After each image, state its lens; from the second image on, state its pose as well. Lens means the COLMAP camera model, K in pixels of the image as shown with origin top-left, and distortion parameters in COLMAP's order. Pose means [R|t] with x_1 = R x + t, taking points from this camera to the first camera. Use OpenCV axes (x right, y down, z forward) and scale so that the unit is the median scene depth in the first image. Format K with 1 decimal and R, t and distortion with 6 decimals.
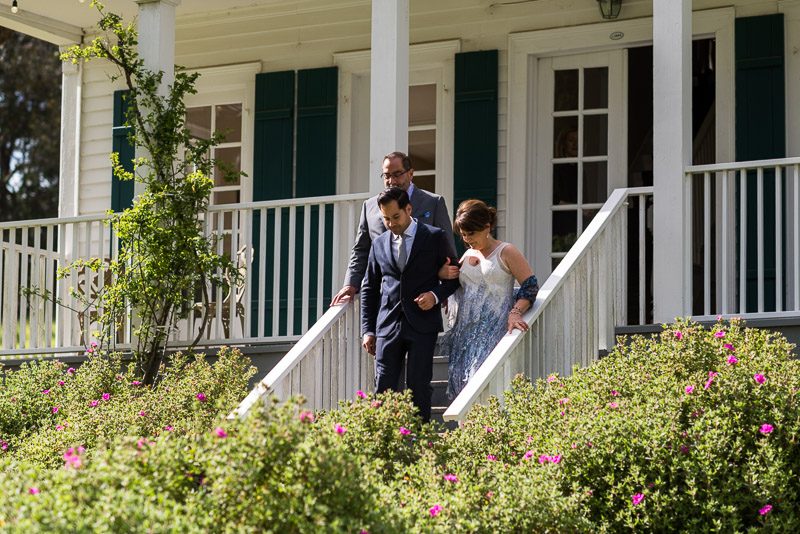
lens RADIAL K [[1885.1, 0, 400.0], [0, 1885.1, 267.0], [0, 0, 1]] dist [-0.096620, -0.419931]
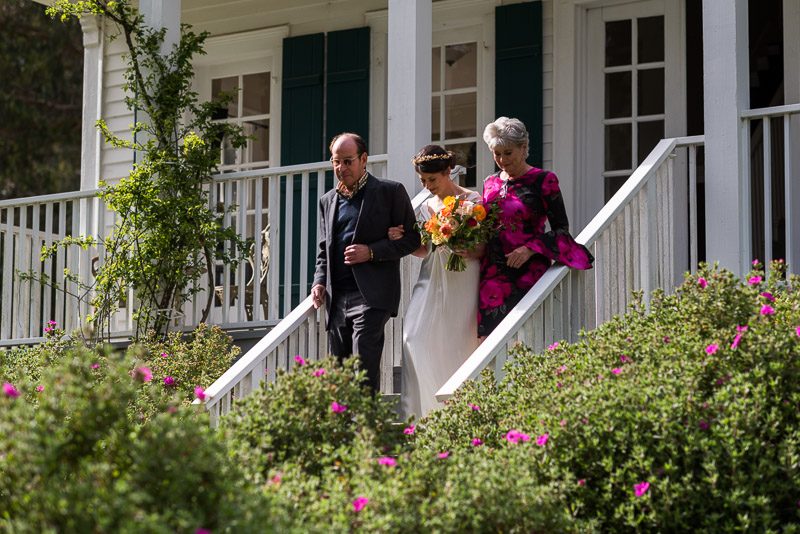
lens RADIAL K [[1885.1, 0, 400.0], [0, 1885.1, 267.0], [0, 0, 1]] dist [-0.096620, -0.419931]
pose [[0.998411, -0.014335, -0.054490, 0.068592], [0.014078, 0.999888, -0.005100, 0.033932], [0.054557, 0.004325, 0.998501, 0.218240]]
